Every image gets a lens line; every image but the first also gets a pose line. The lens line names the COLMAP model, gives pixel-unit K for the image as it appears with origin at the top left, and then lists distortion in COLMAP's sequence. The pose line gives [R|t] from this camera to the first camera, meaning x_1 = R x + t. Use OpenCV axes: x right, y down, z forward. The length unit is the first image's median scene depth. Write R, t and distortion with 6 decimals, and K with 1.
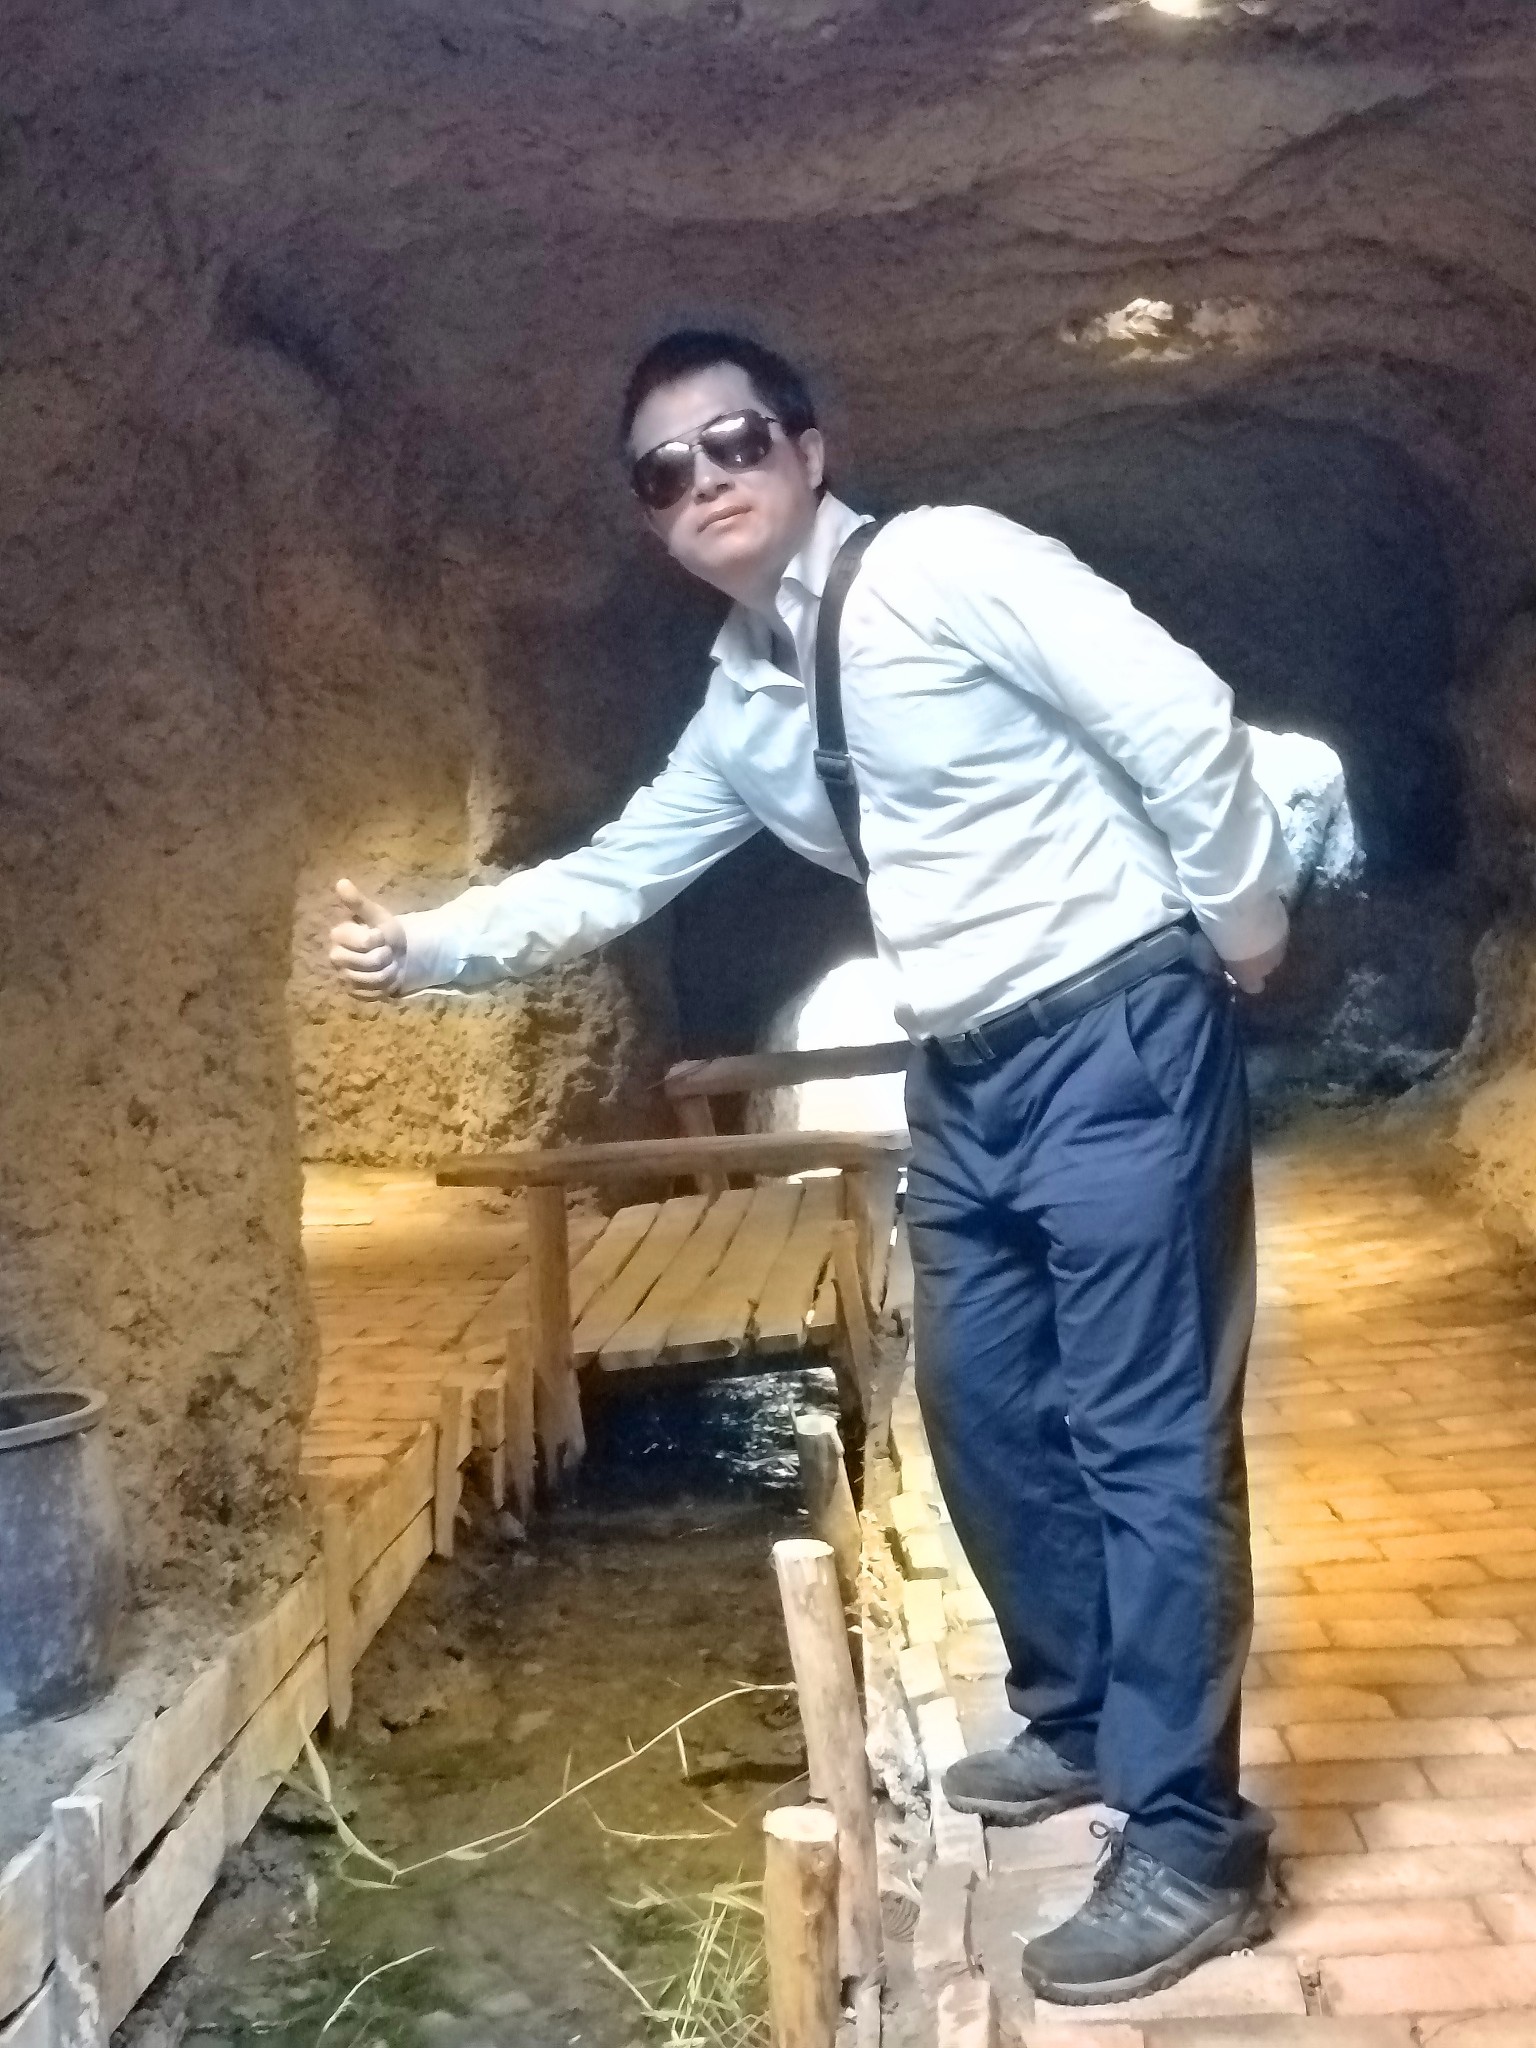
lens RADIAL K [[2585.6, 0, 768.0], [0, 2585.6, 1024.0], [0, 0, 1]] dist [0.234382, -1.048477]
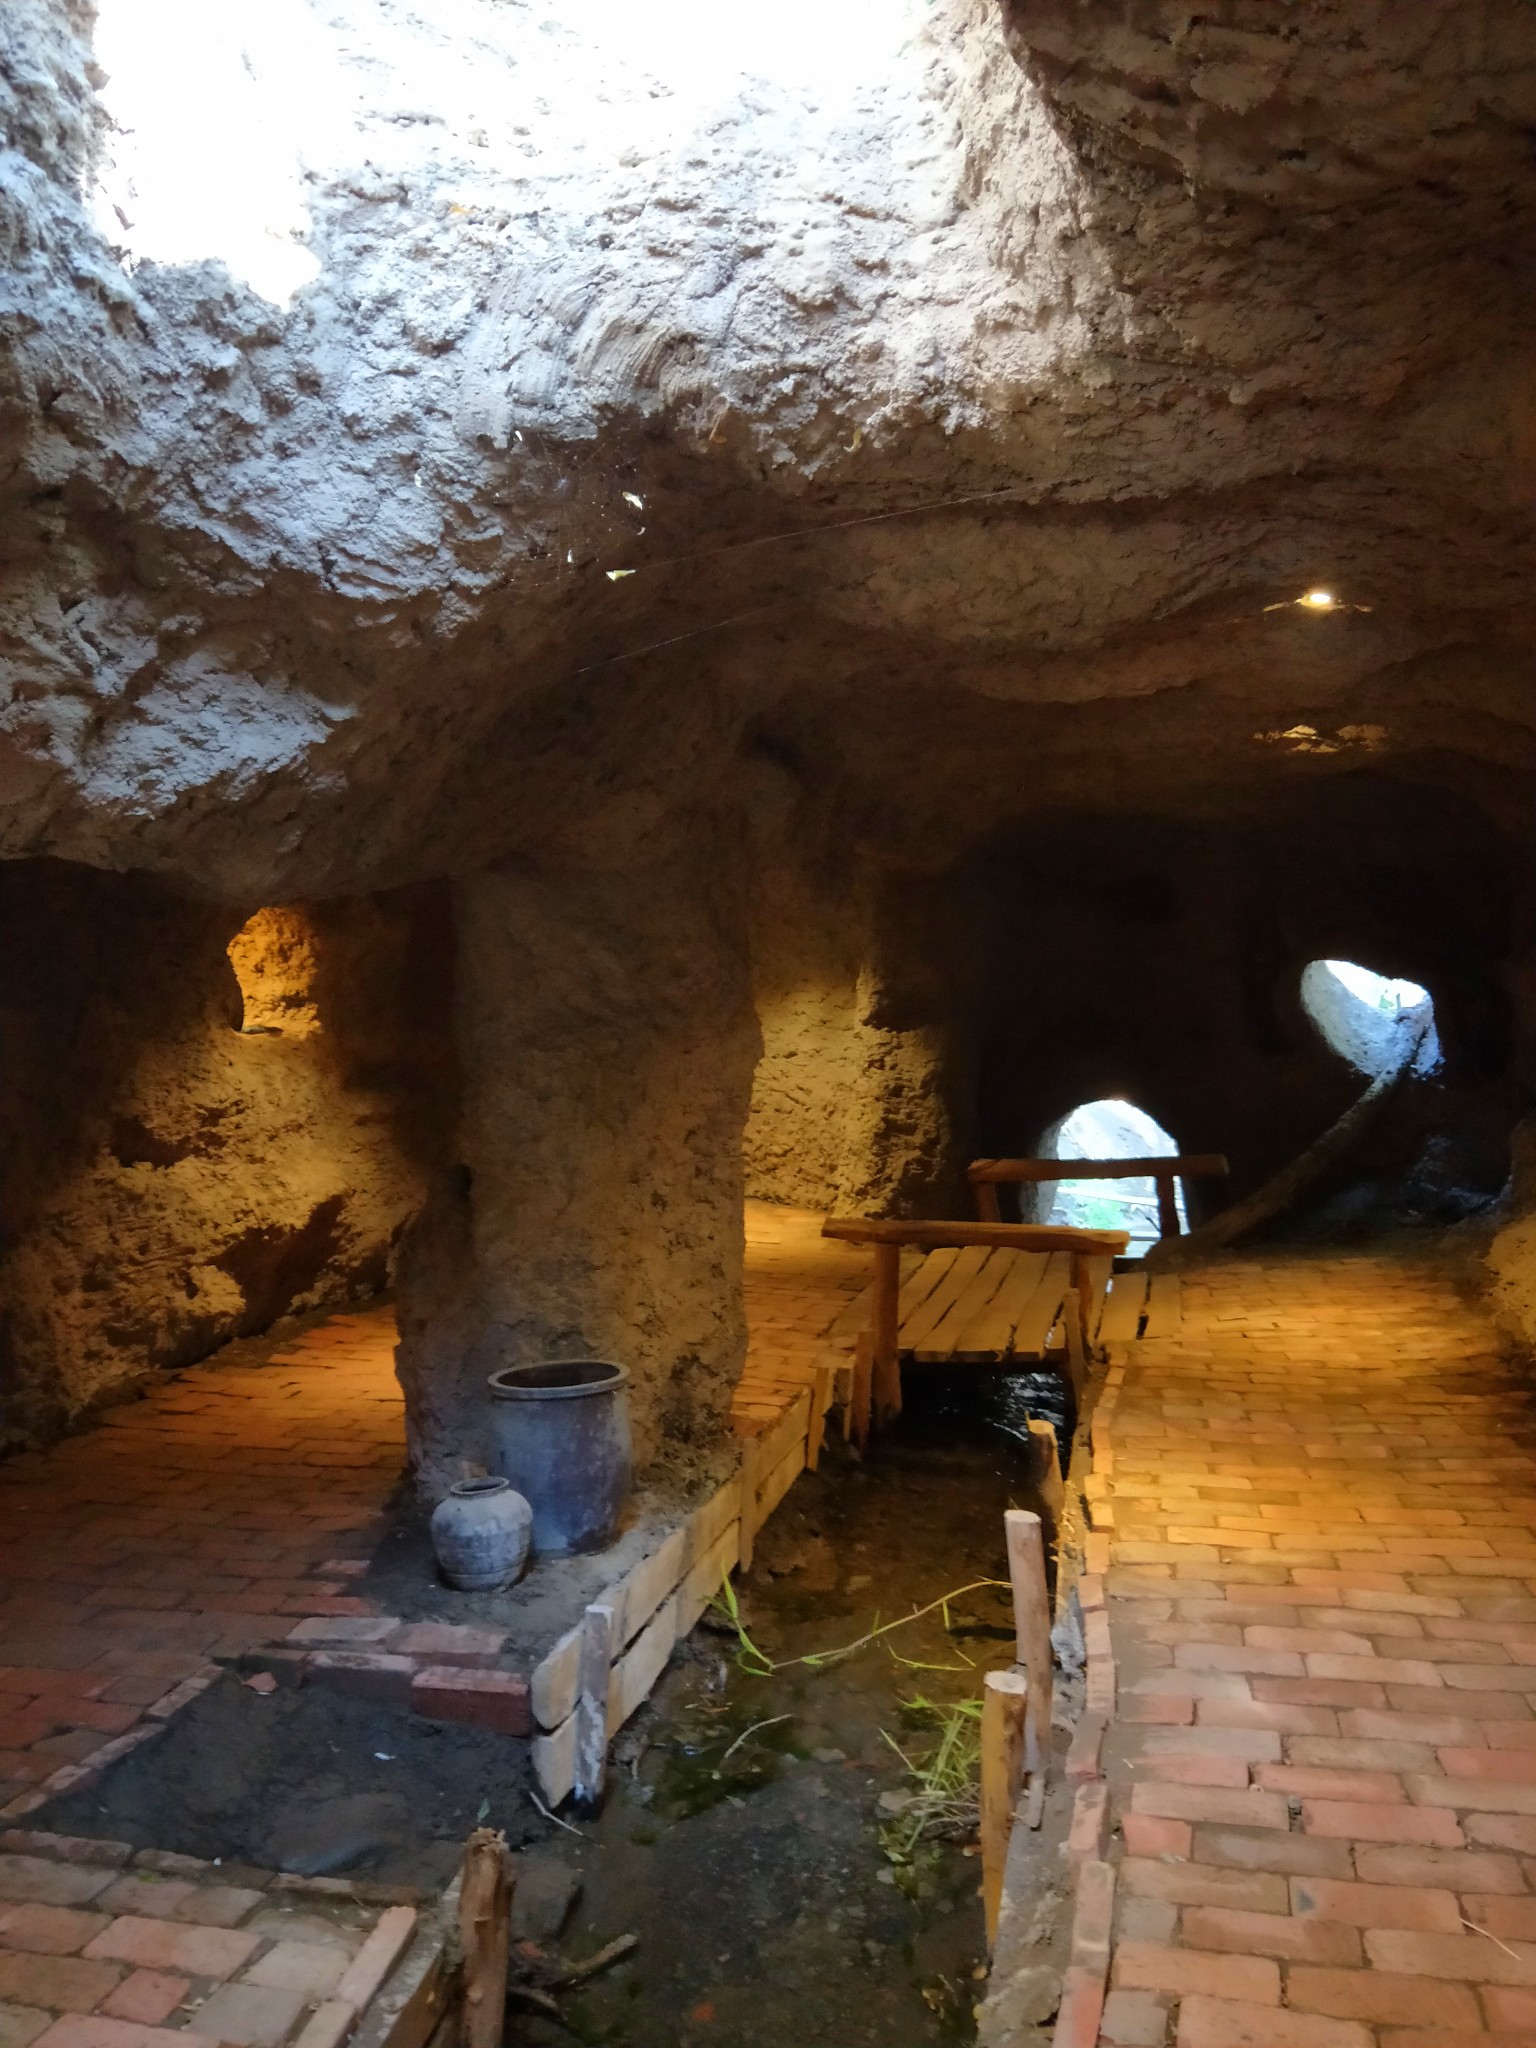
lens RADIAL K [[1741.4, 0, 770.8], [0, 1741.4, 1019.6], [0, 0, 1]] dist [0.076175, -0.254632]
pose [[0.984727, 0.070144, -0.159351, 0.007584], [-0.075607, 0.996731, -0.028474, -0.055613], [0.156833, 0.040087, 0.986811, -0.123571]]
